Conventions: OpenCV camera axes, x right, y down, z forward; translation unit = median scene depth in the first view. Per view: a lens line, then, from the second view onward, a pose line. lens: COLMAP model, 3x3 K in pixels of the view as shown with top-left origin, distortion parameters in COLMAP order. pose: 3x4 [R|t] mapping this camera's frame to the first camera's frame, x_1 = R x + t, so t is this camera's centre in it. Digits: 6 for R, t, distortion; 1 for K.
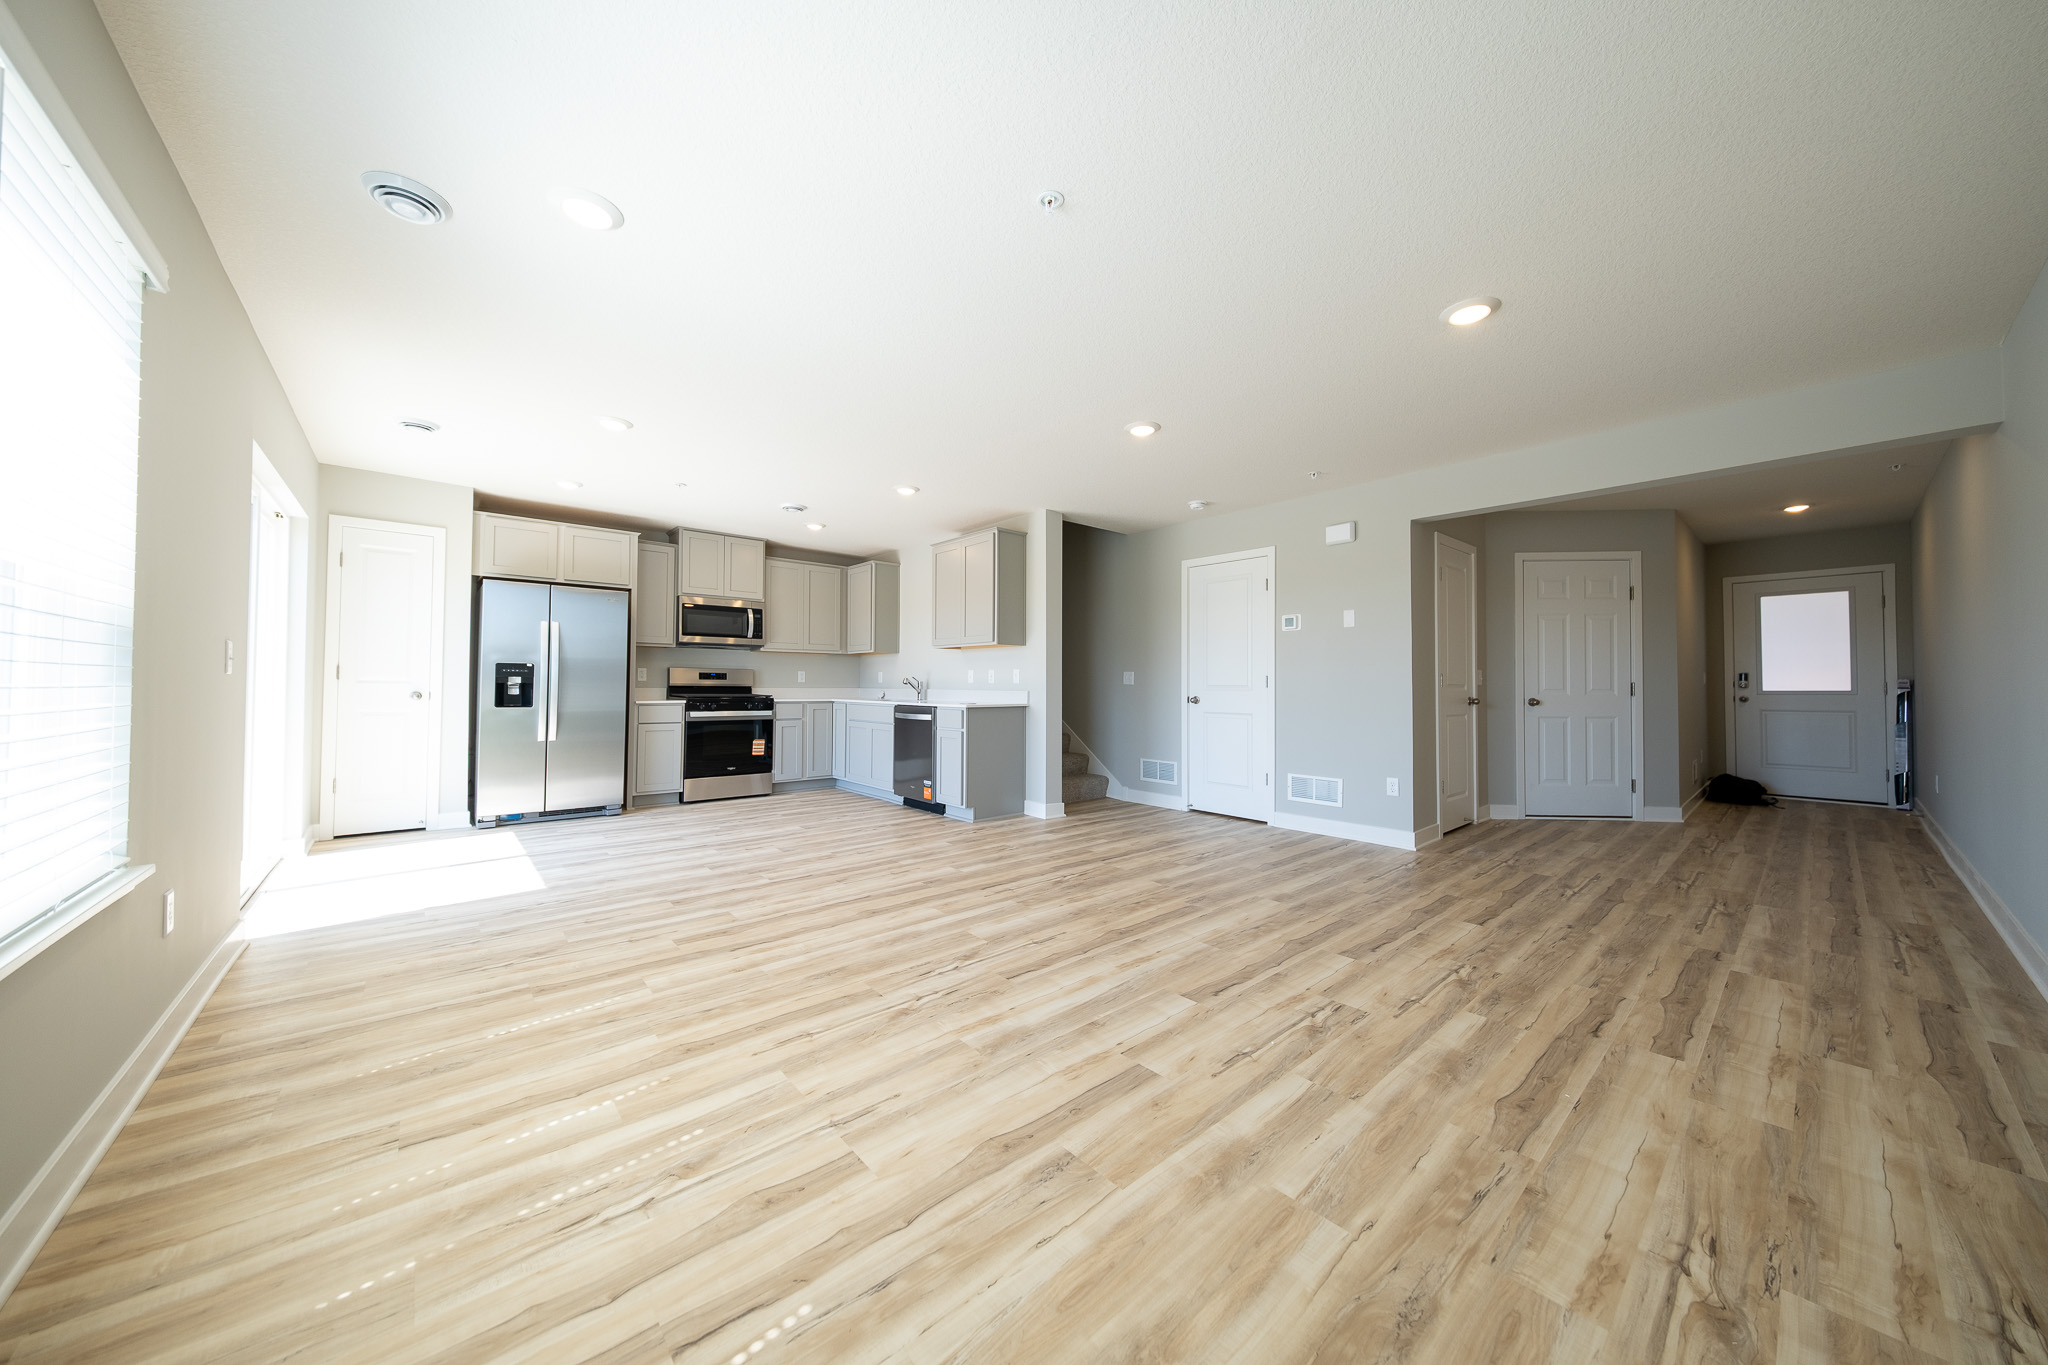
lens RADIAL K [[690.2, 0, 1020.8], [0, 690.2, 669.5], [0, 0, 1]] dist [0.014487, -0.003850]
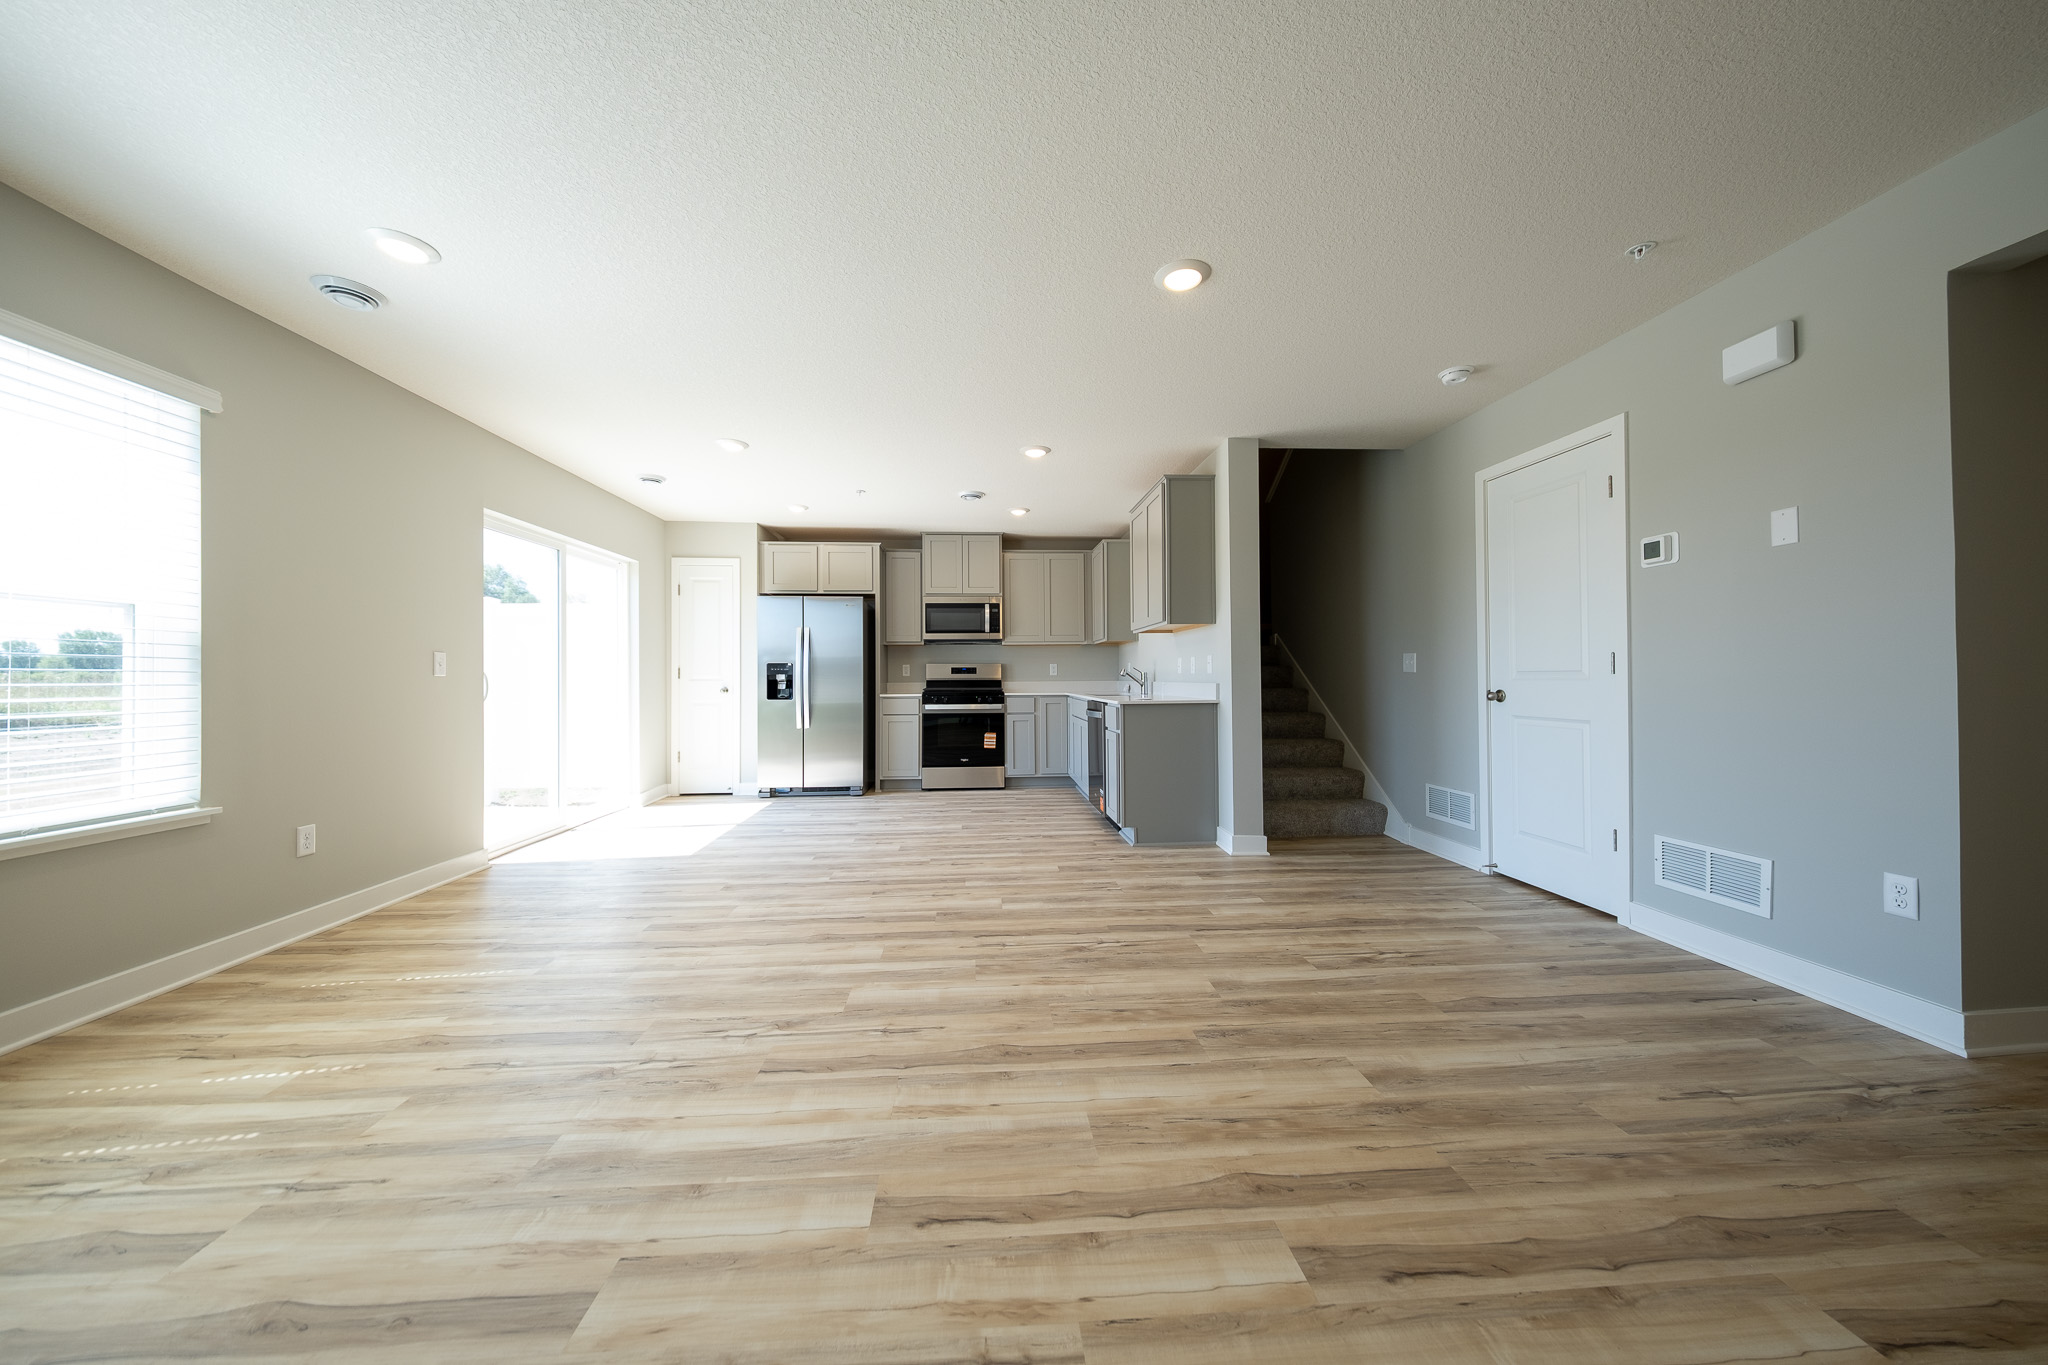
lens RADIAL K [[689.8, 0, 1017.5], [0, 689.8, 671.1], [0, 0, 1]] dist [0.005025, -0.002330]
pose [[0.795785, -0.017723, -0.605319, 0.313319], [0.026316, 0.999639, 0.005329, 0.008342], [0.605007, -0.020170, 0.795965, 0.275955]]
